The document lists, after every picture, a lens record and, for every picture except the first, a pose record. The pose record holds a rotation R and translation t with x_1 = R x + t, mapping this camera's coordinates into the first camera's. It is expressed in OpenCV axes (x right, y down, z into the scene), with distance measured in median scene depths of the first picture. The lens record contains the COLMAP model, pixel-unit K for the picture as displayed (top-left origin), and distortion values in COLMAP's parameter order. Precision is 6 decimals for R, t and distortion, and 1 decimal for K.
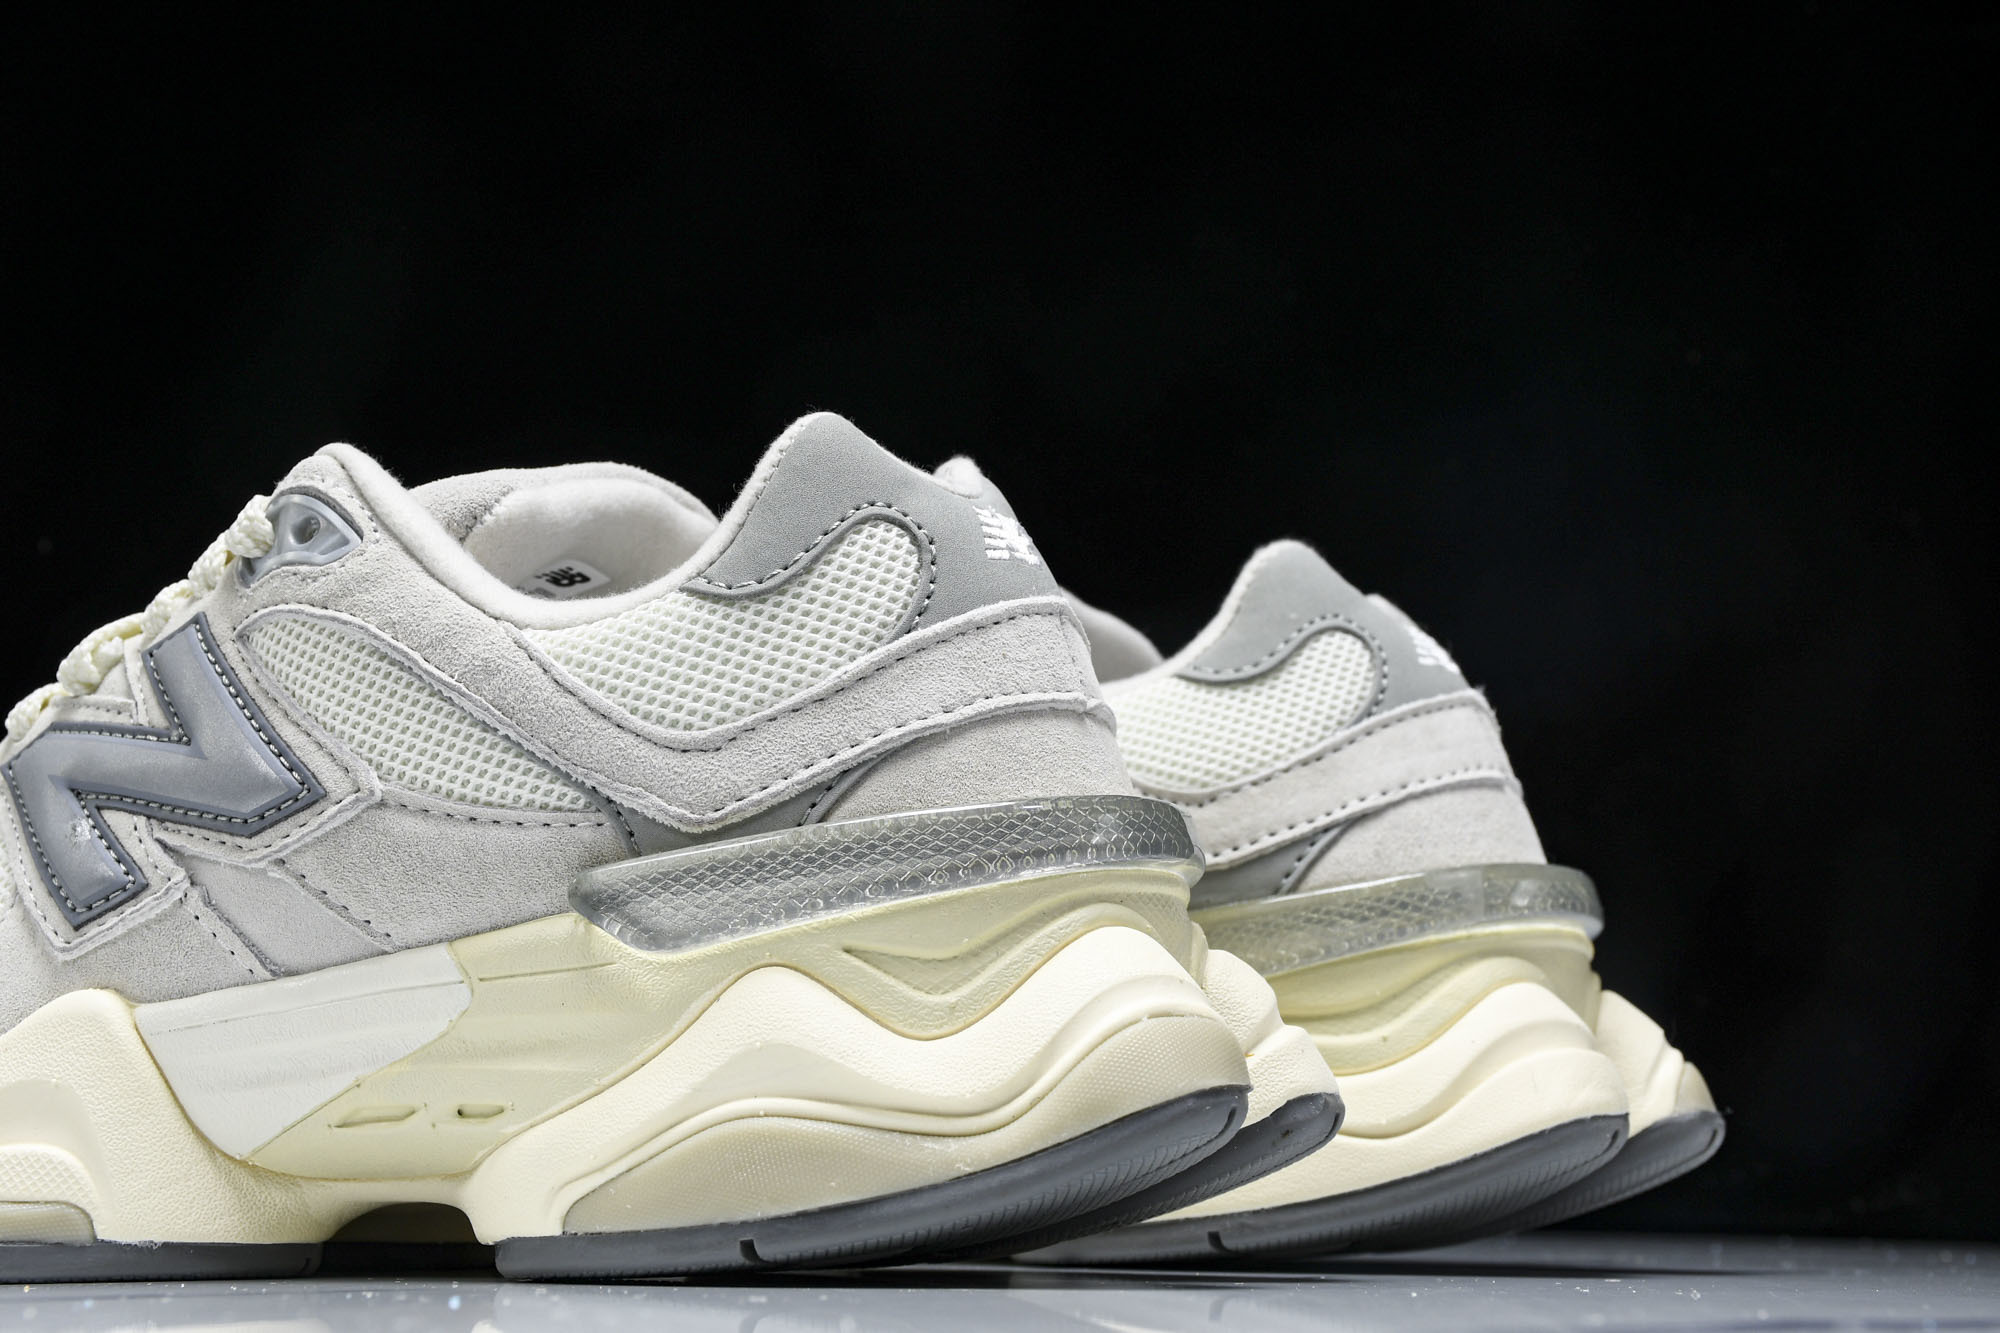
lens RADIAL K [[3062.5, 0, 952.0], [0, 3062.5, 667.2], [0, 0, 1]] dist [0.099812, 0.218139]
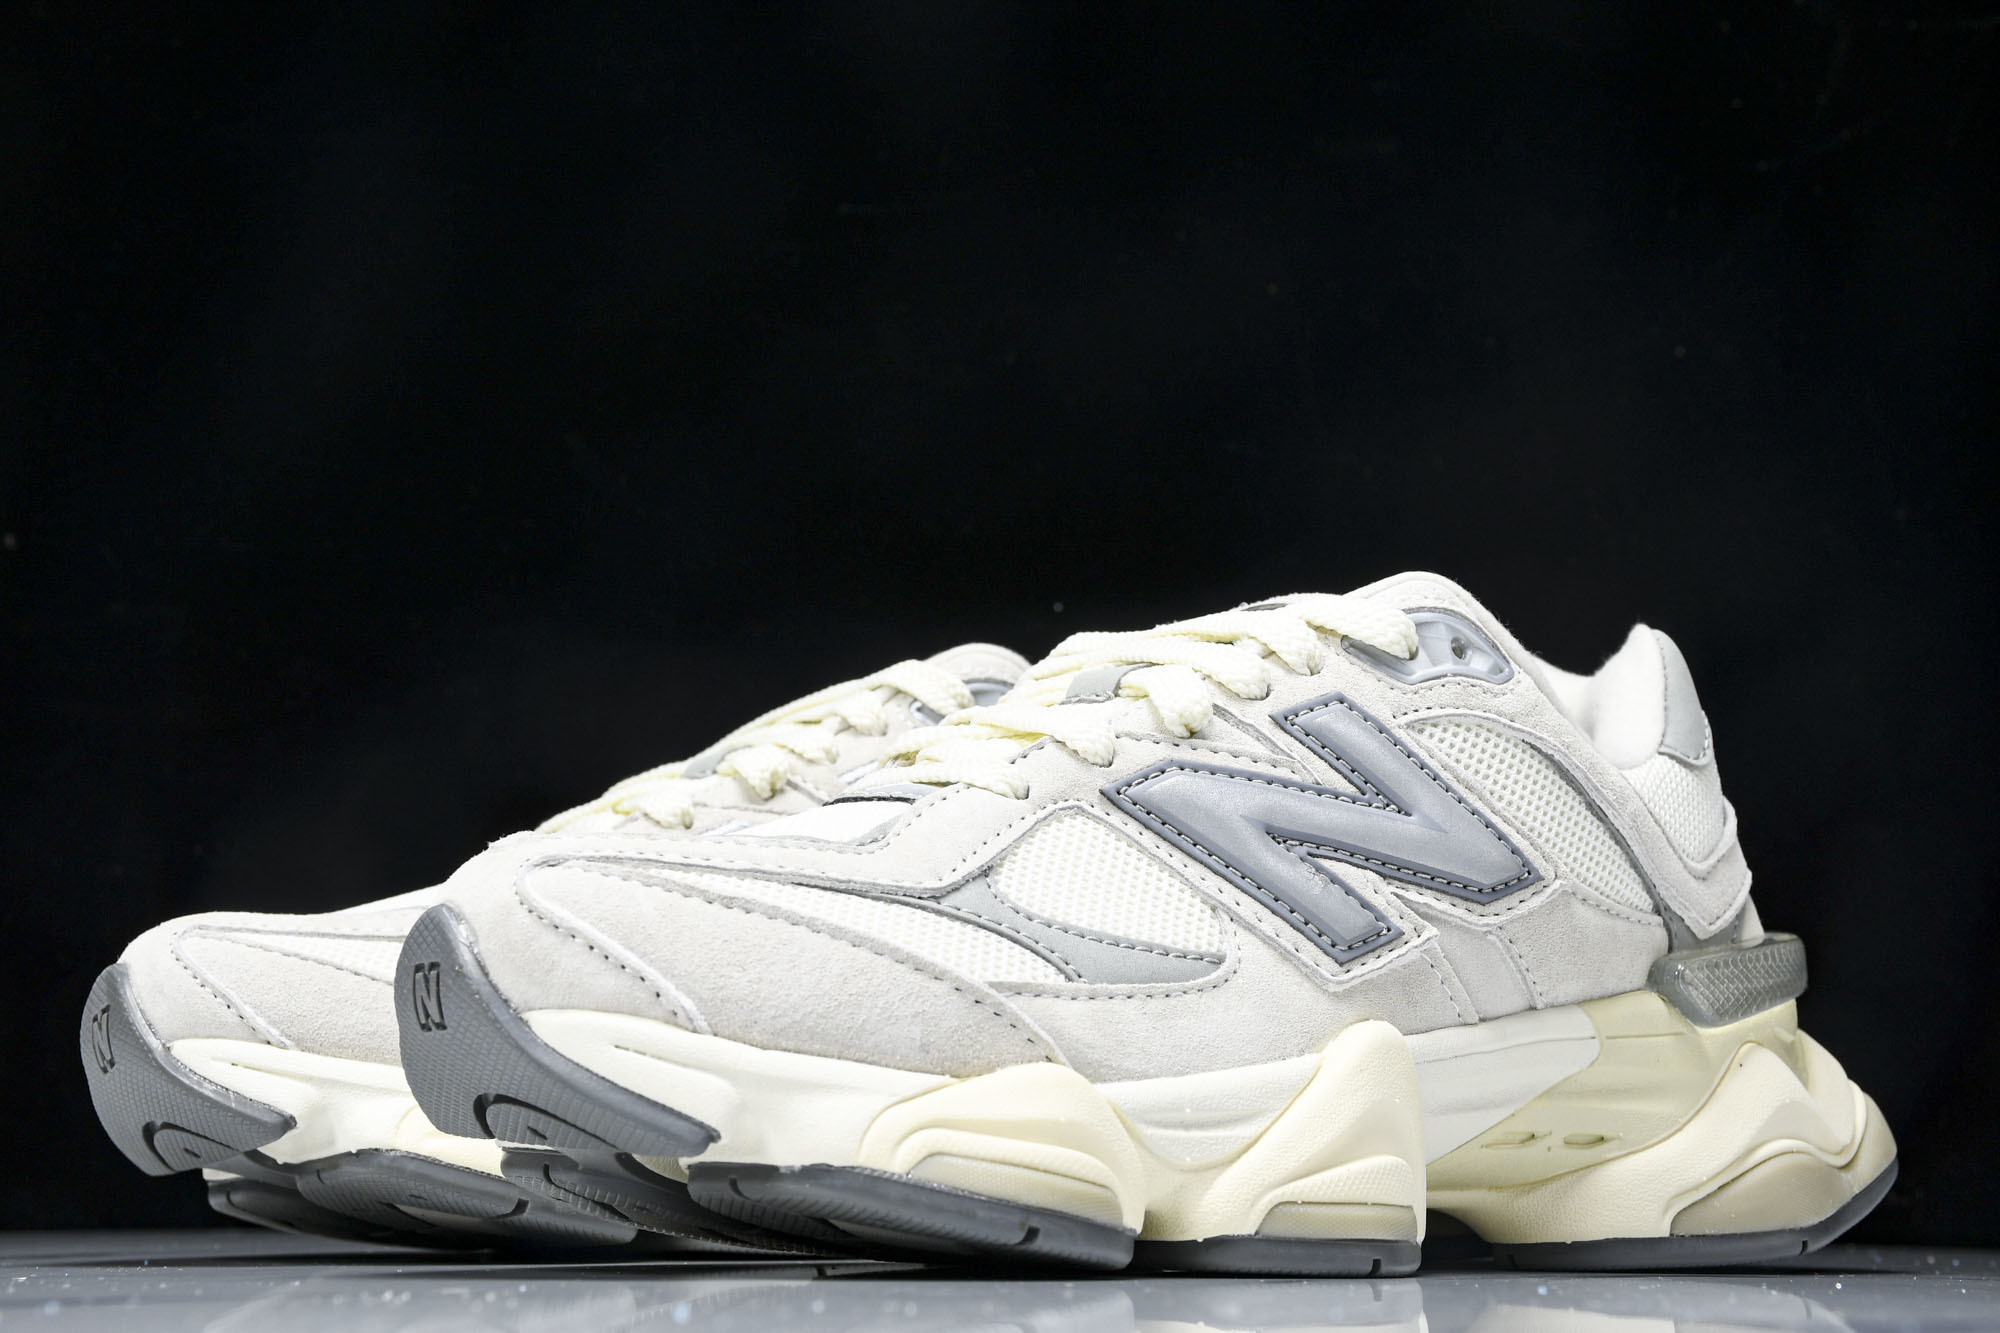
lens RADIAL K [[3062.5, 0, 952.0], [0, 3062.5, 667.2], [0, 0, 1]] dist [0.099812, 0.218139]
pose [[0.473913, 0.148090, 0.868030, -1.422351], [-0.153154, 0.984595, -0.084360, 0.099888], [-0.867151, -0.092962, 0.489293, 0.620021]]
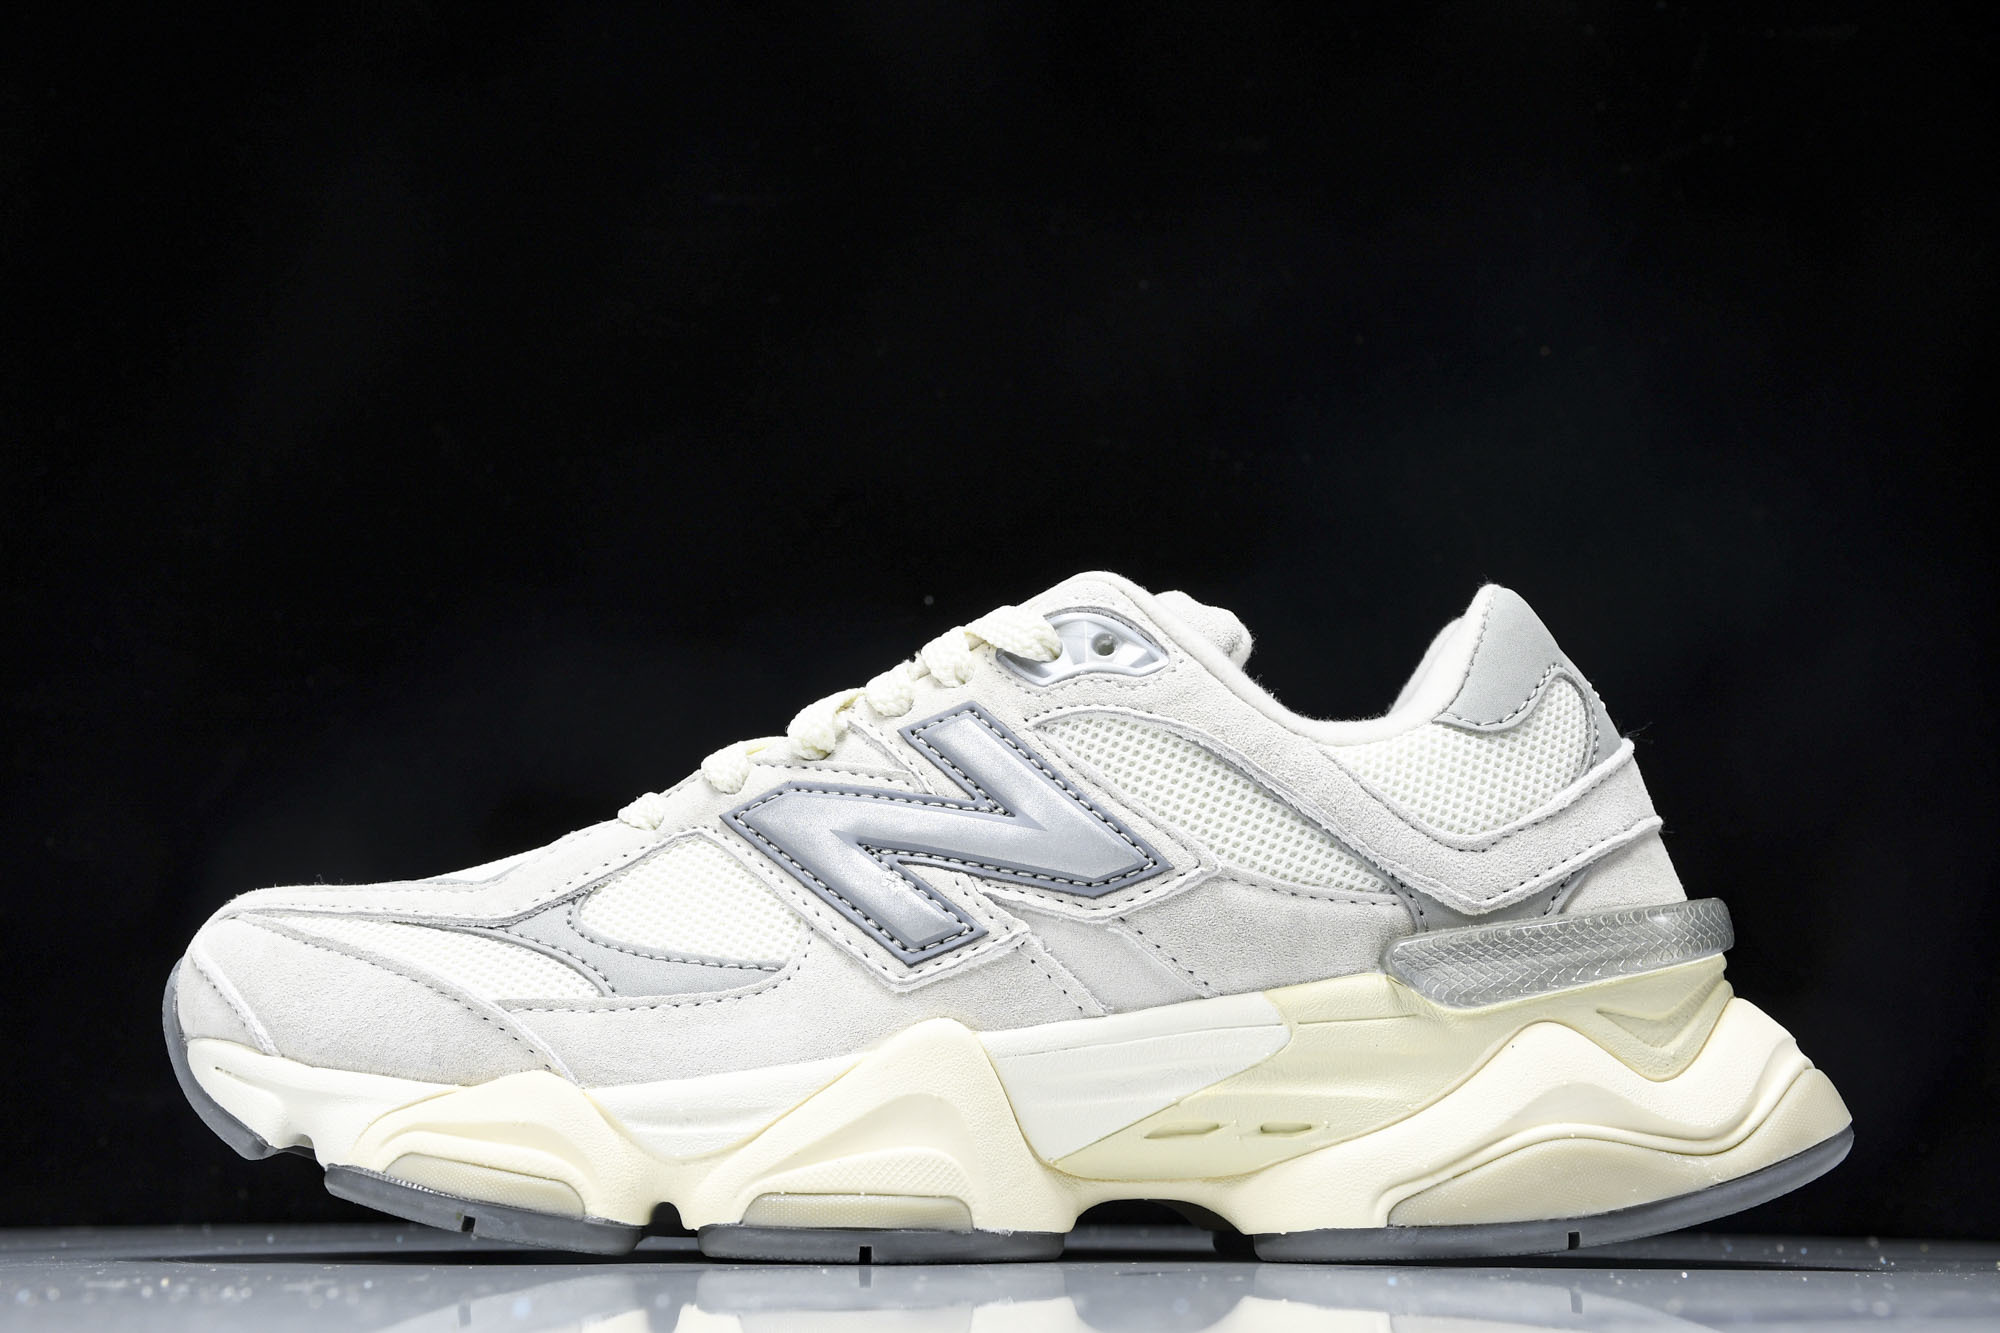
lens RADIAL K [[3062.5, 0, 952.0], [0, 3062.5, 667.2], [0, 0, 1]] dist [0.099812, 0.218139]
pose [[0.895689, 0.074799, 0.438346, -0.838844], [-0.075628, 0.997014, -0.015597, -0.012808], [-0.438203, -0.019181, 0.898671, -0.060887]]
